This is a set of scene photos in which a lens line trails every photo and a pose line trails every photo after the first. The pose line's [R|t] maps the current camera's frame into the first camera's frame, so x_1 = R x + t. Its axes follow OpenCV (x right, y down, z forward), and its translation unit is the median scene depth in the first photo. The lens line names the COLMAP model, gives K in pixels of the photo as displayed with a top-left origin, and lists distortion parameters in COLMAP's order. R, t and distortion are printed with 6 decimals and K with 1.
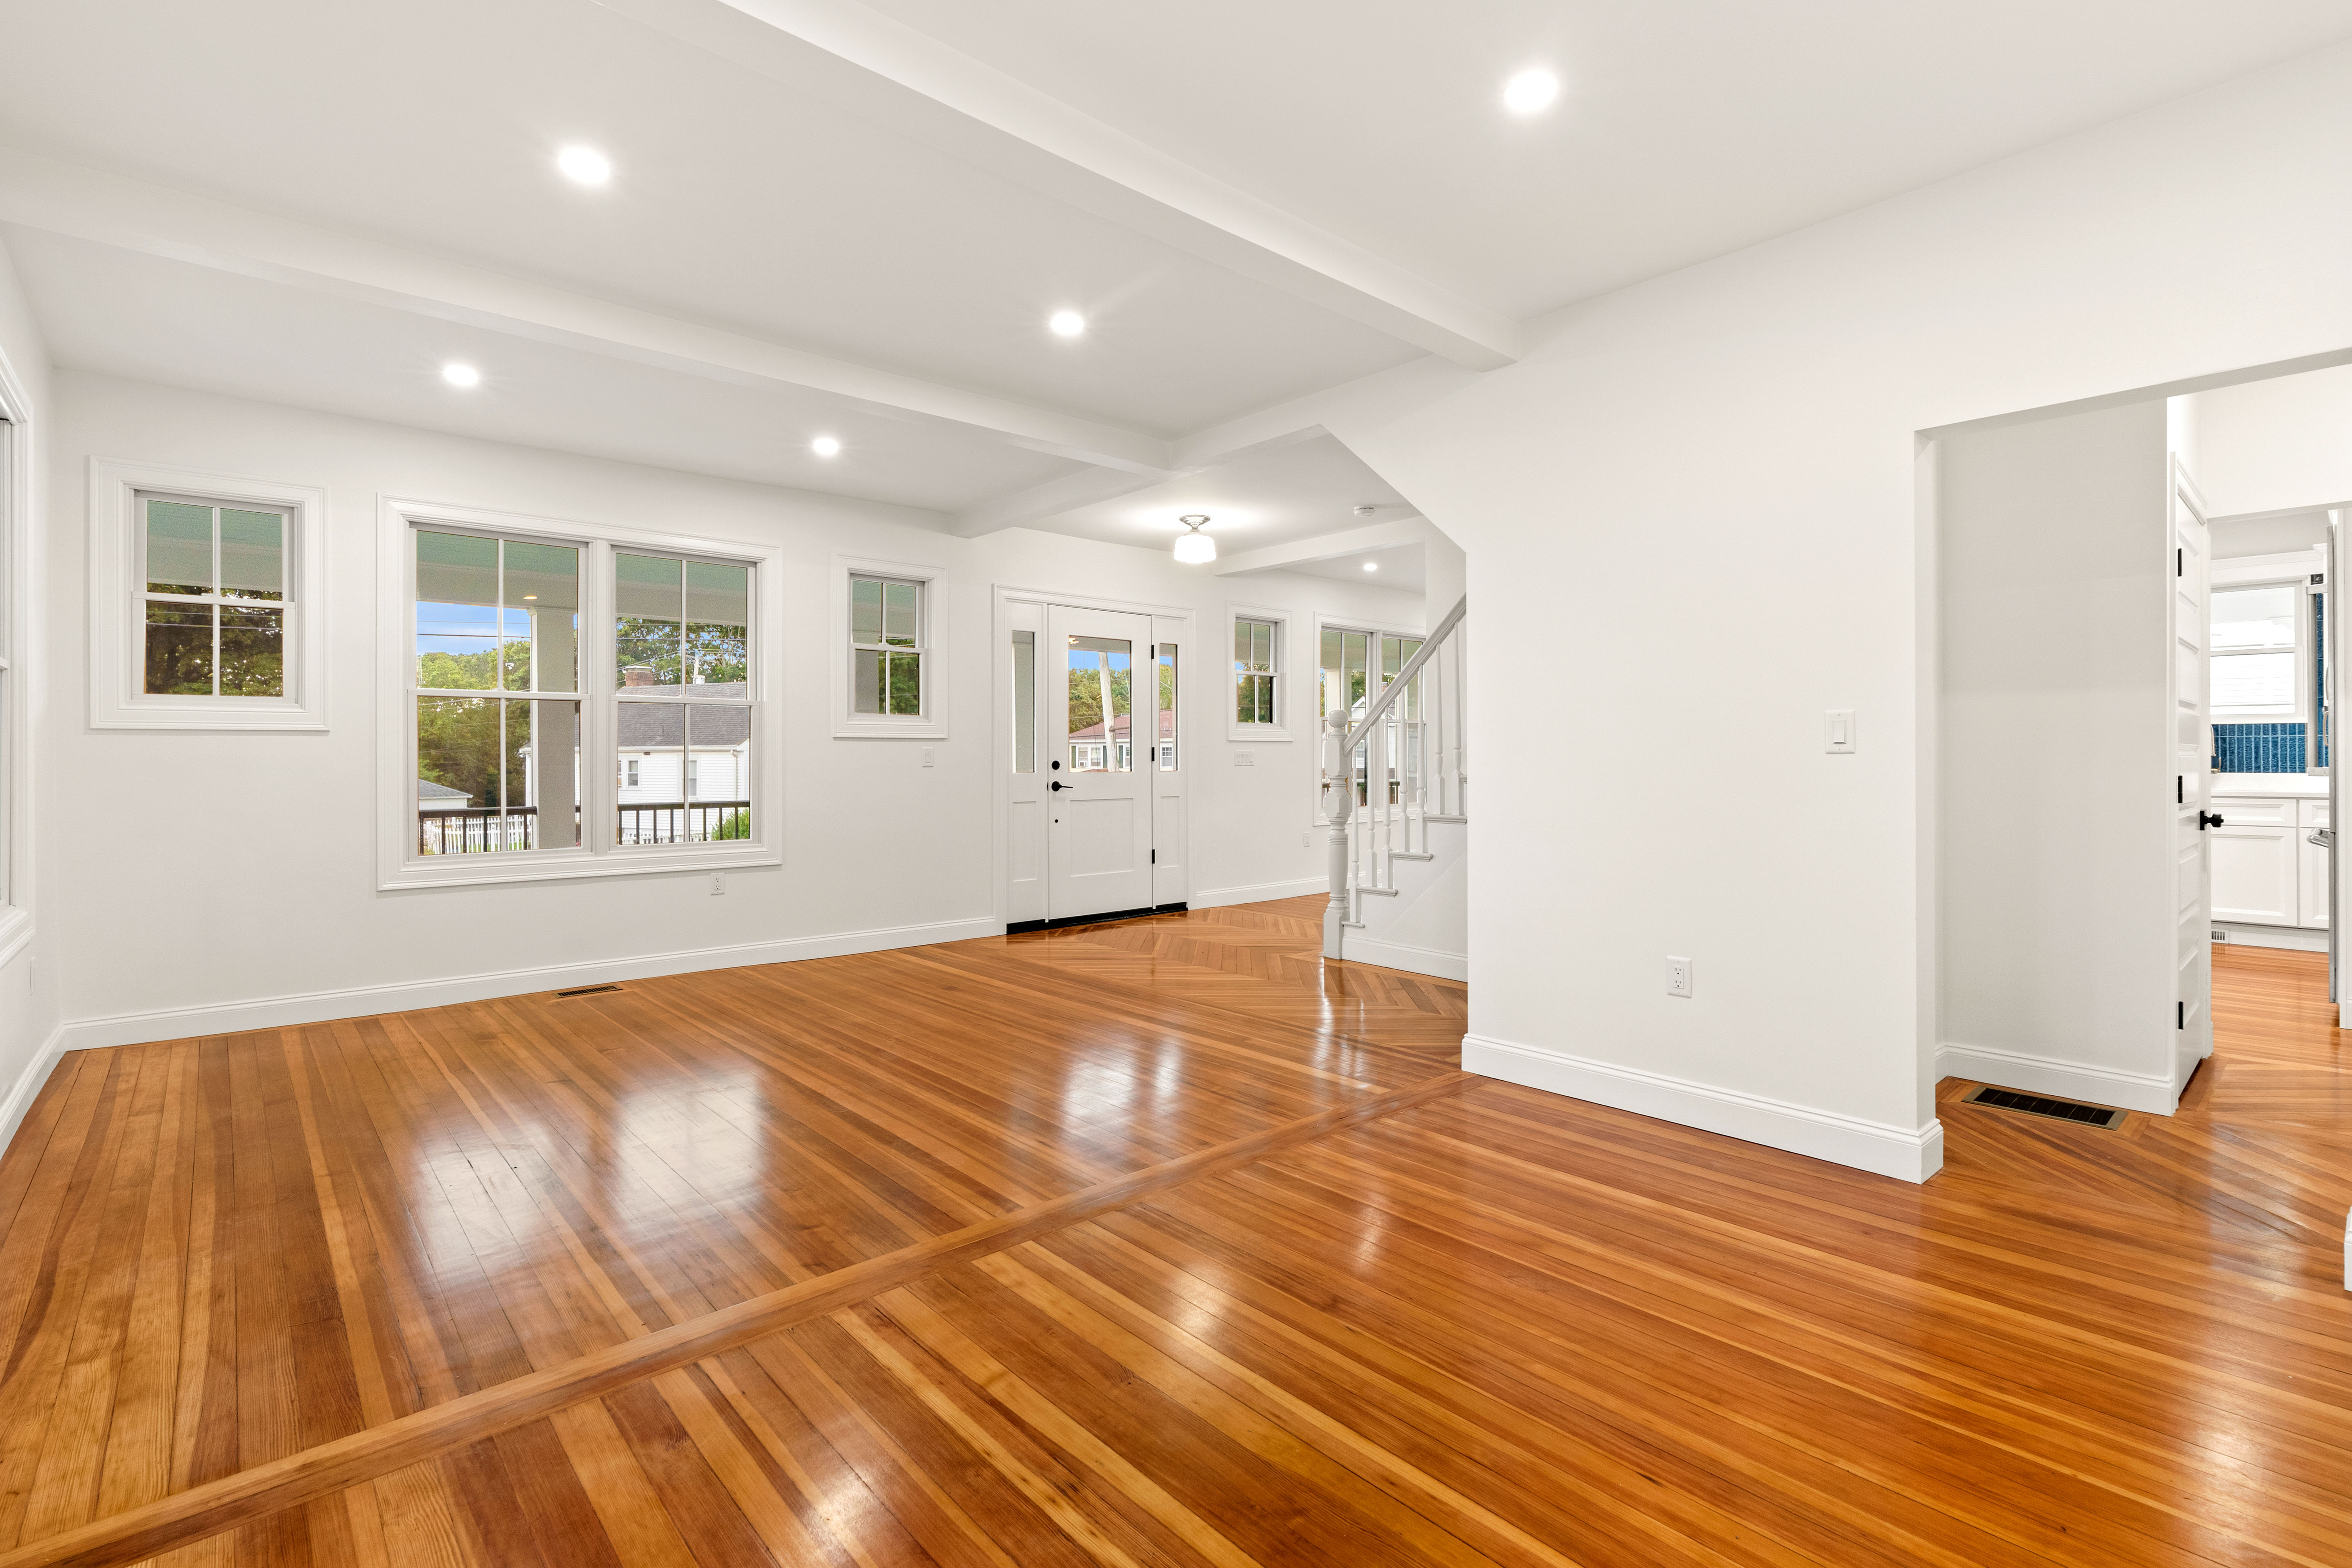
lens RADIAL K [[1076.3, 0, 1175.2], [0, 1076.3, 752.4], [0, 0, 1]] dist [-0.011963, 0.001090]
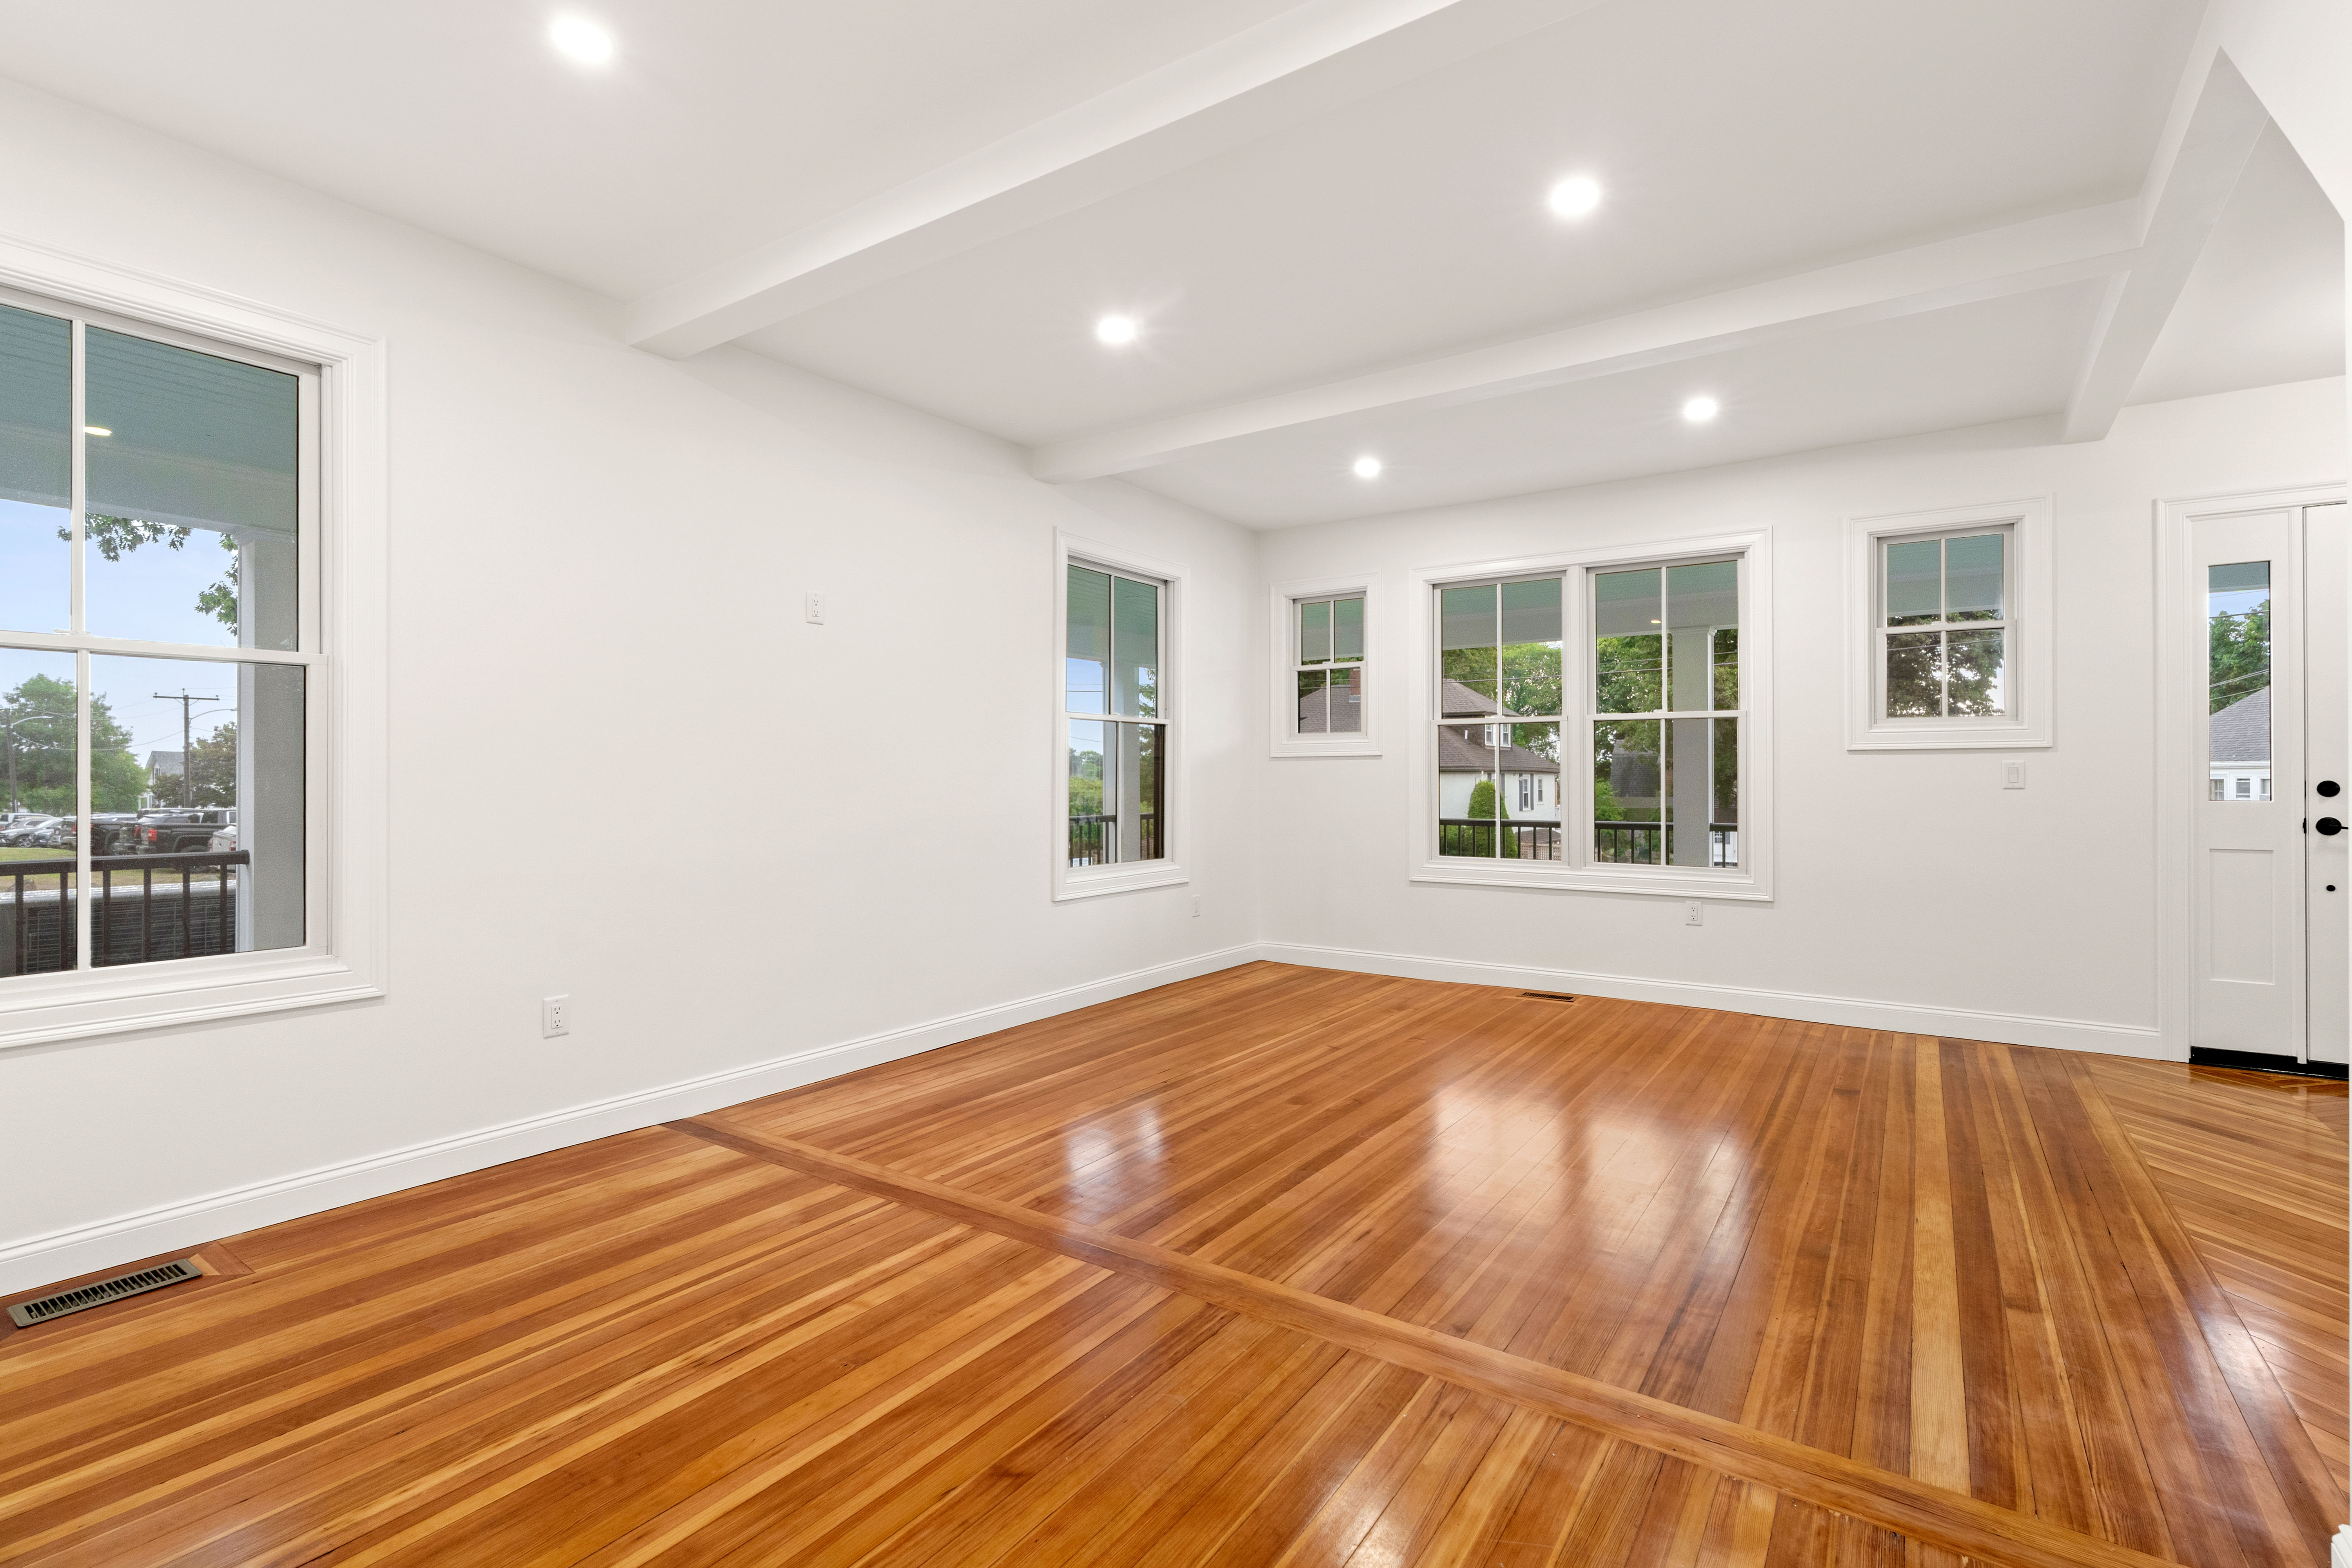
lens RADIAL K [[1074.3, 0, 1183.7], [0, 1074.3, 784.9], [0, 0, 1]] dist [-0.013186, 0.005730]
pose [[0.243596, 0.008630, -0.969838, 0.636737], [0.006374, 0.999925, 0.010499, 0.000048], [0.969856, -0.008740, 0.243522, 0.637488]]
